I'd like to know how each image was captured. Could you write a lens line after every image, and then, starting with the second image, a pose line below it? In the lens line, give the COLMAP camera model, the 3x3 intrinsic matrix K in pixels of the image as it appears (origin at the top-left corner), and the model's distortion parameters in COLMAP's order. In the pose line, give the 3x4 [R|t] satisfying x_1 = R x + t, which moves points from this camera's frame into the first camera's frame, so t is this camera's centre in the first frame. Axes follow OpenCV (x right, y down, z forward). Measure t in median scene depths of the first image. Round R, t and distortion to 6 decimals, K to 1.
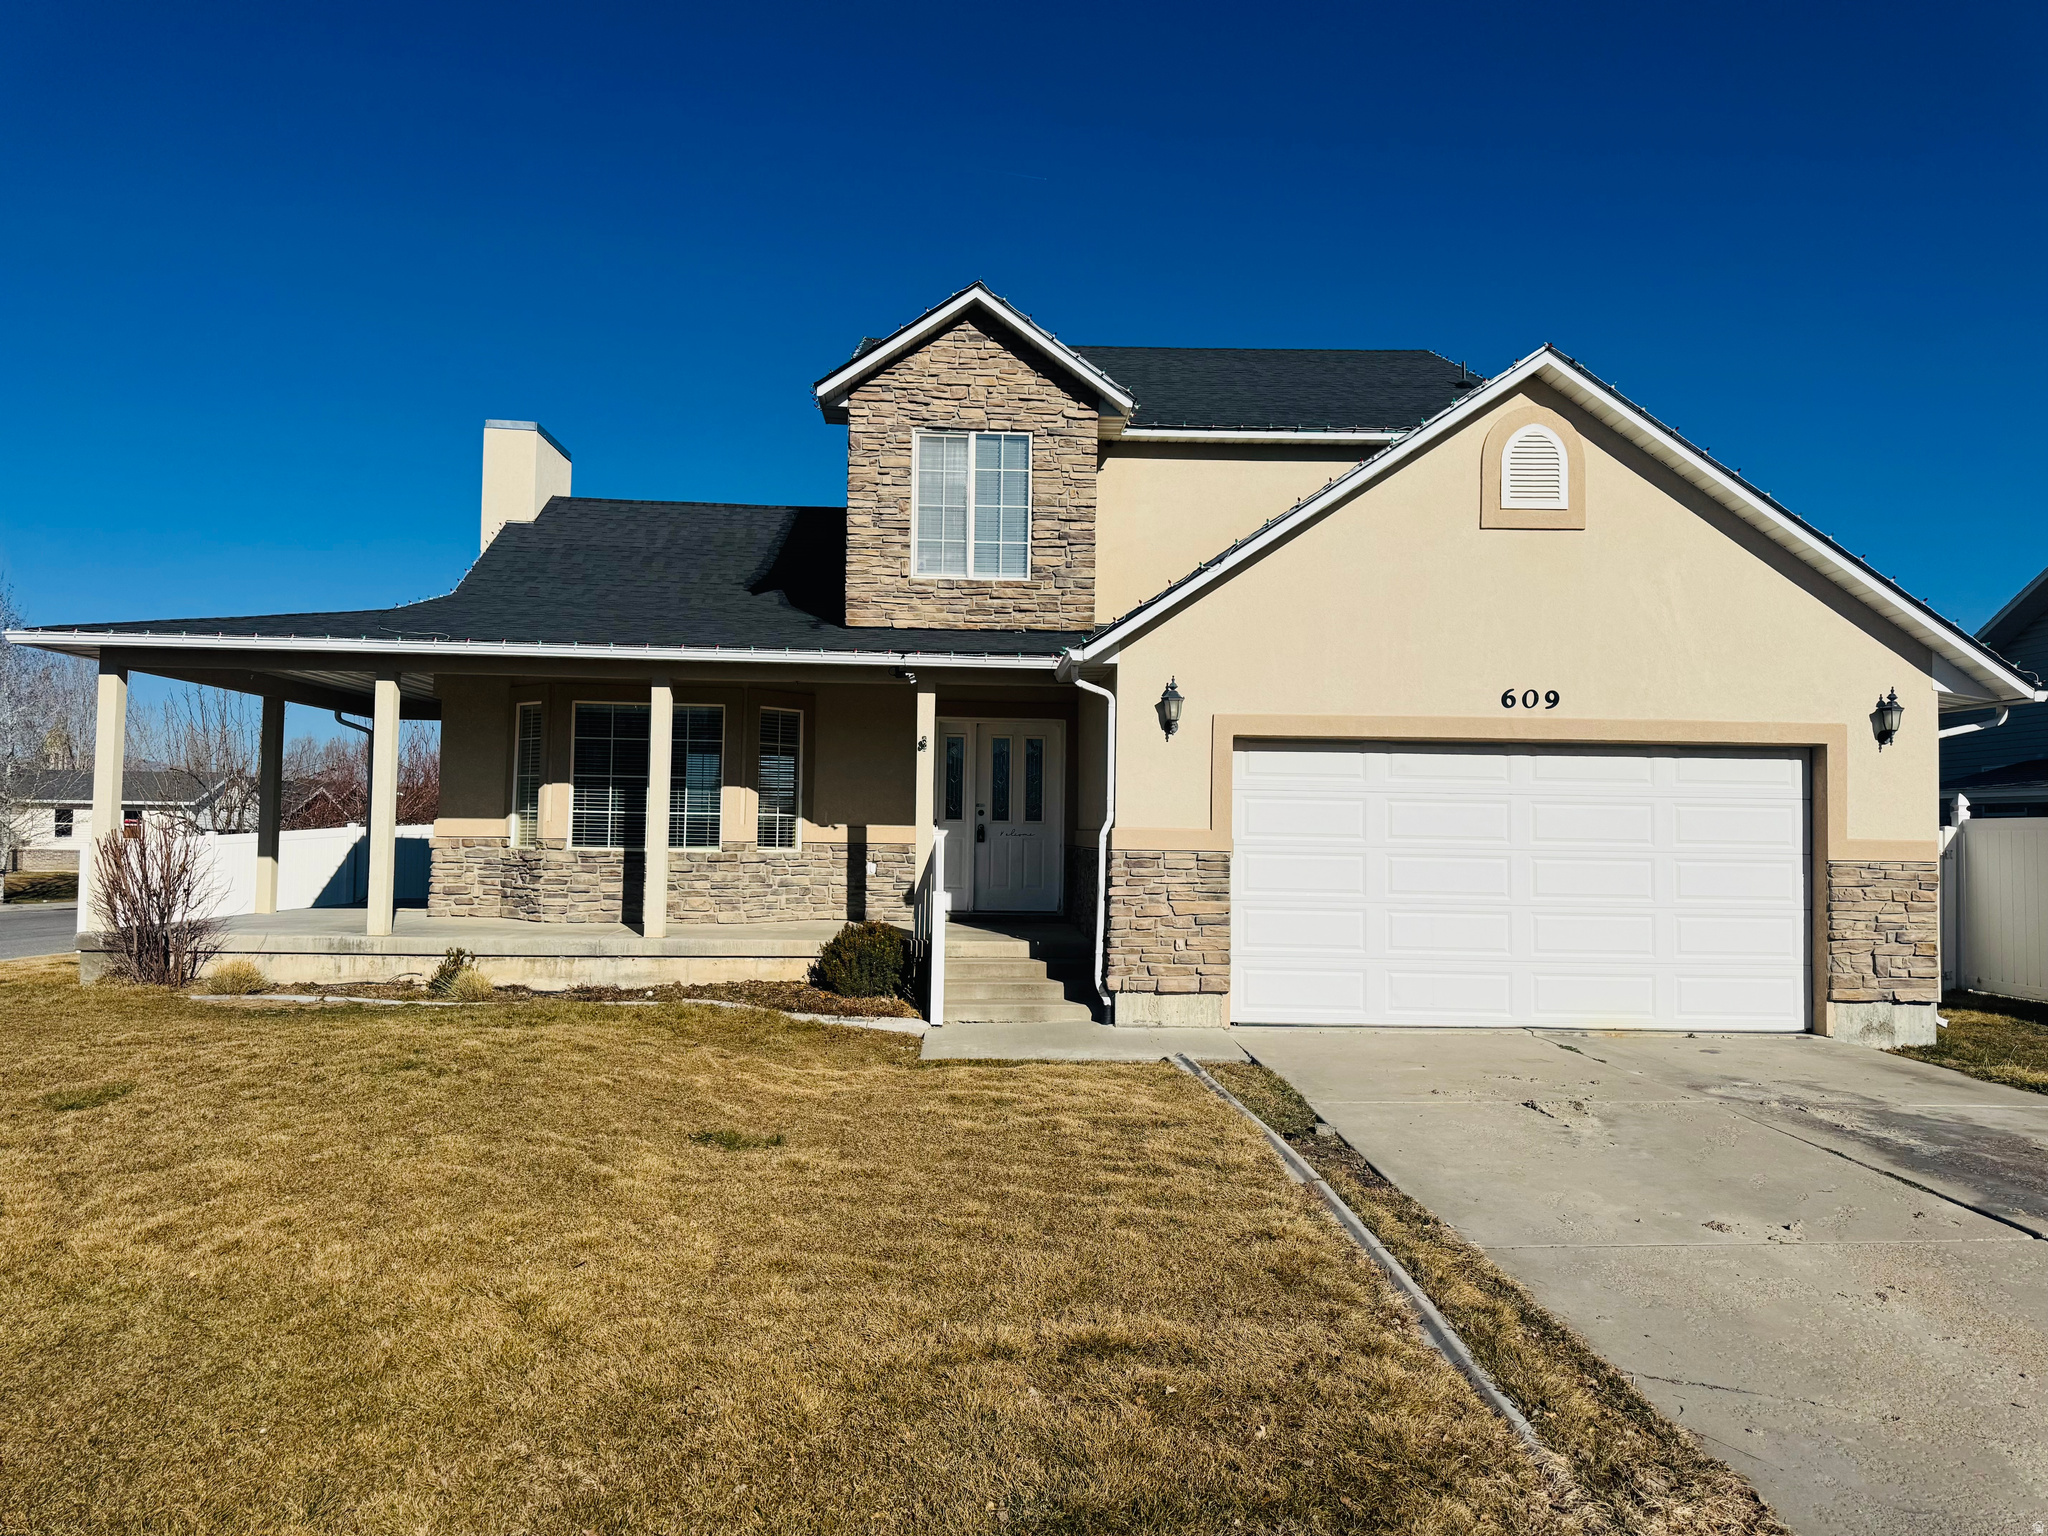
lens RADIAL K [[1447.1, 0, 1029.0], [0, 1447.1, 770.8], [0, 0, 1]] dist [0.070460, -0.091656]
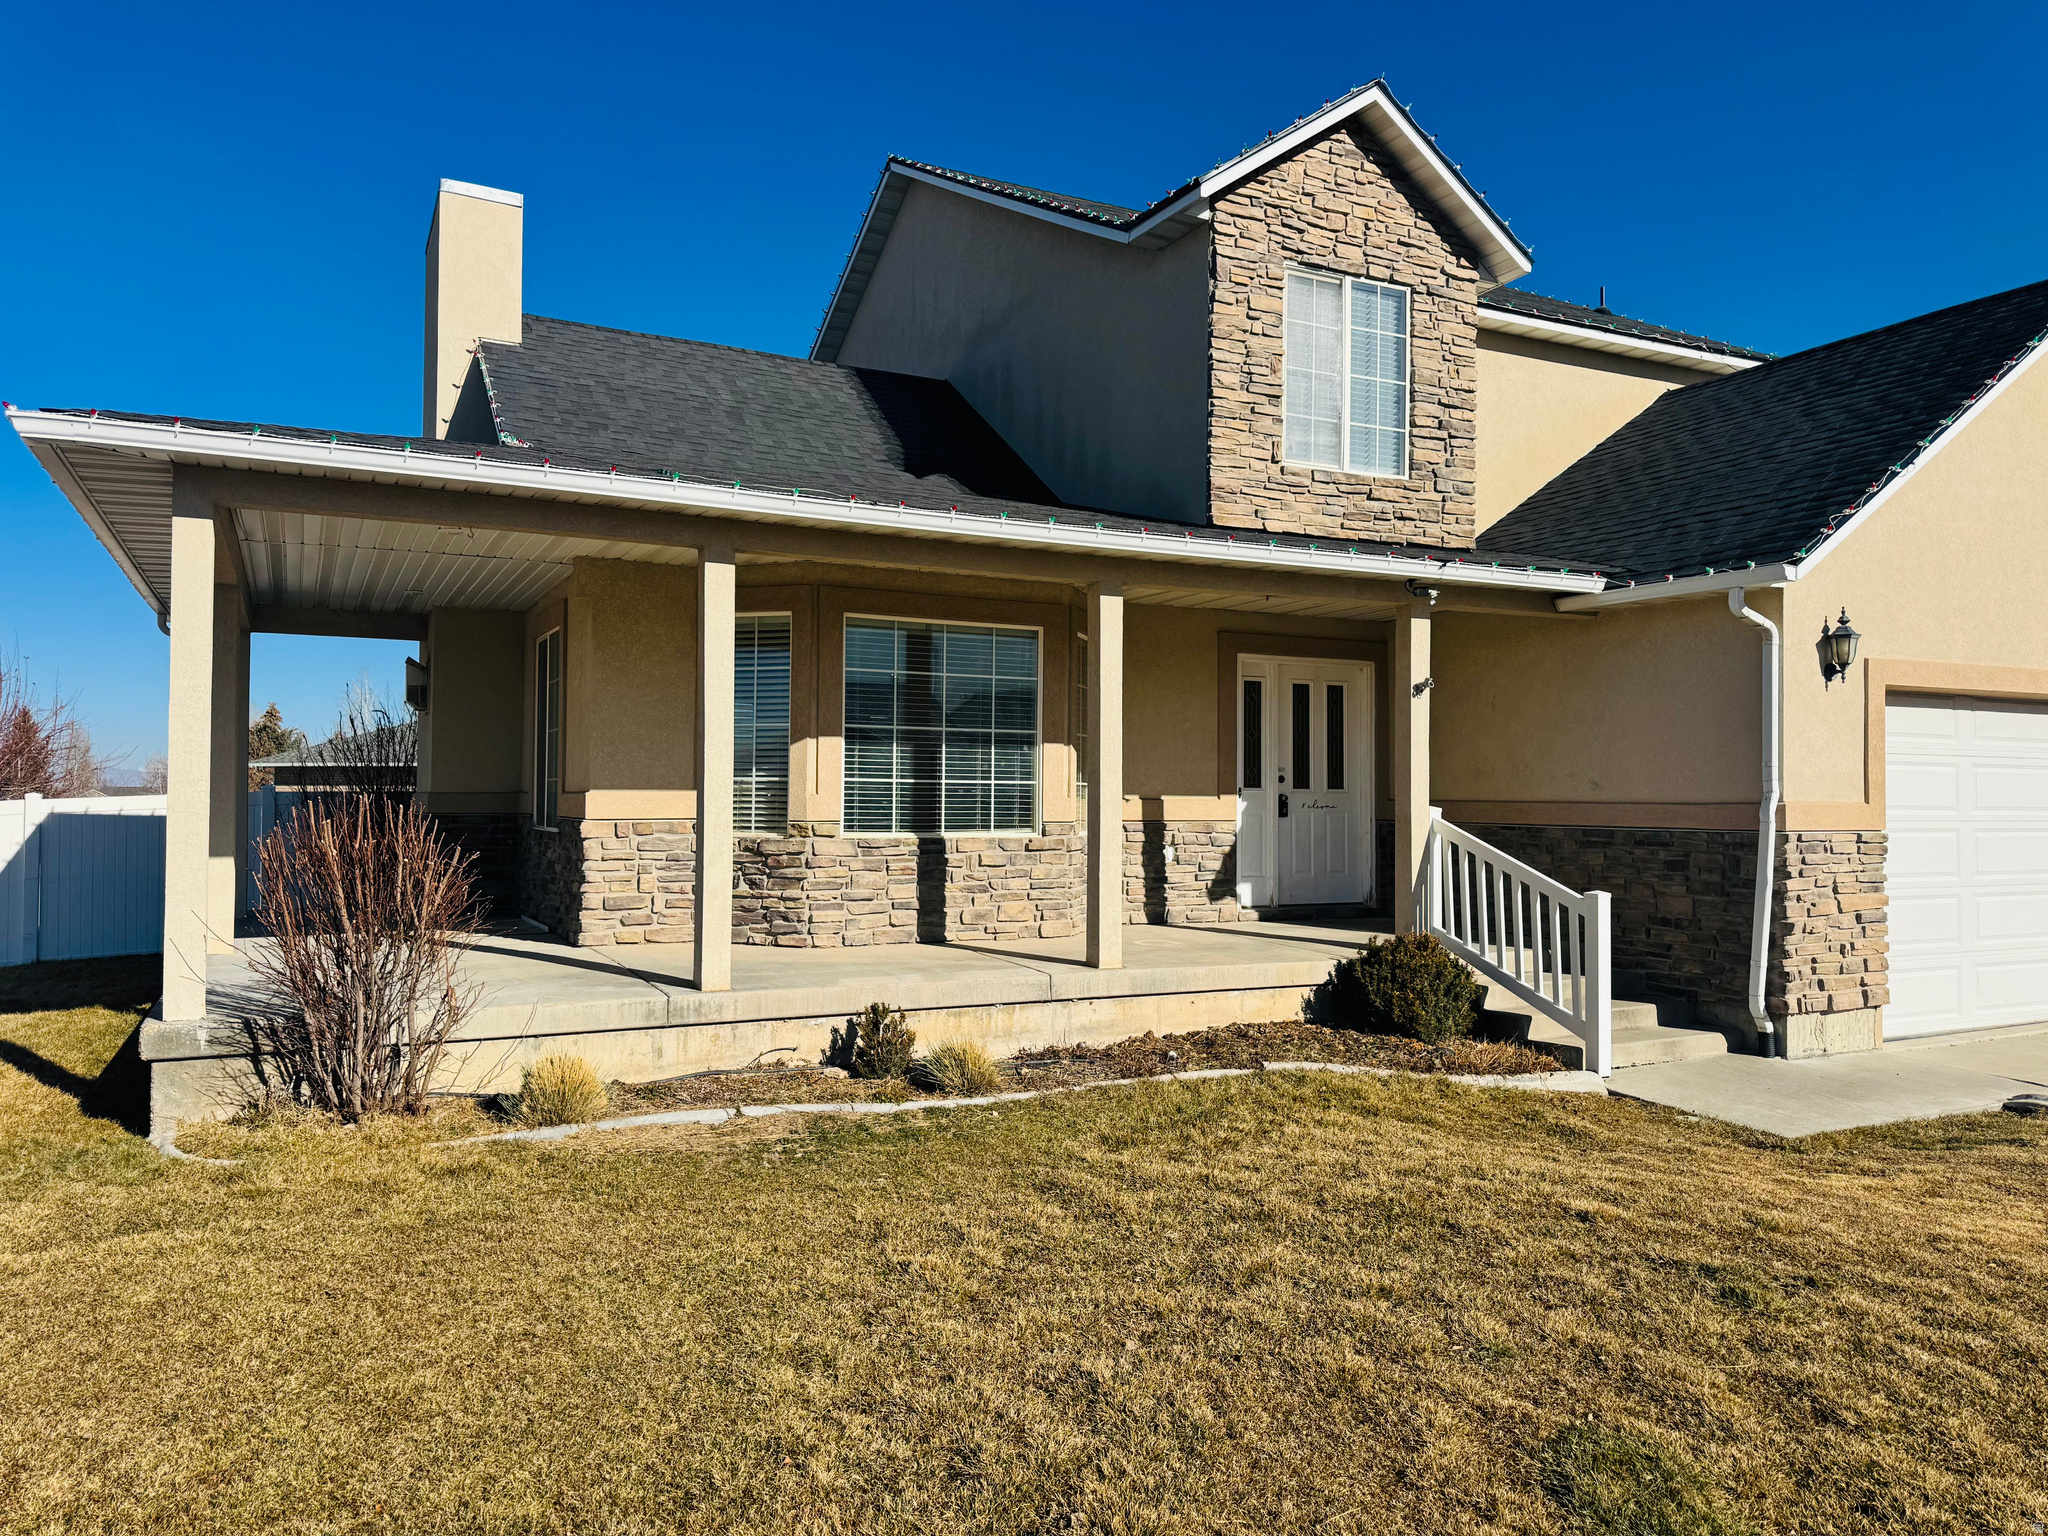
lens RADIAL K [[1447.1, 0, 1017.1], [0, 1447.1, 761.8], [0, 0, 1]] dist [0.070460, -0.091656]
pose [[0.917937, 0.001280, 0.396725, -0.501967], [-0.010840, 0.999702, 0.021855, 0.004794], [-0.396579, -0.024362, 0.917677, 0.364333]]
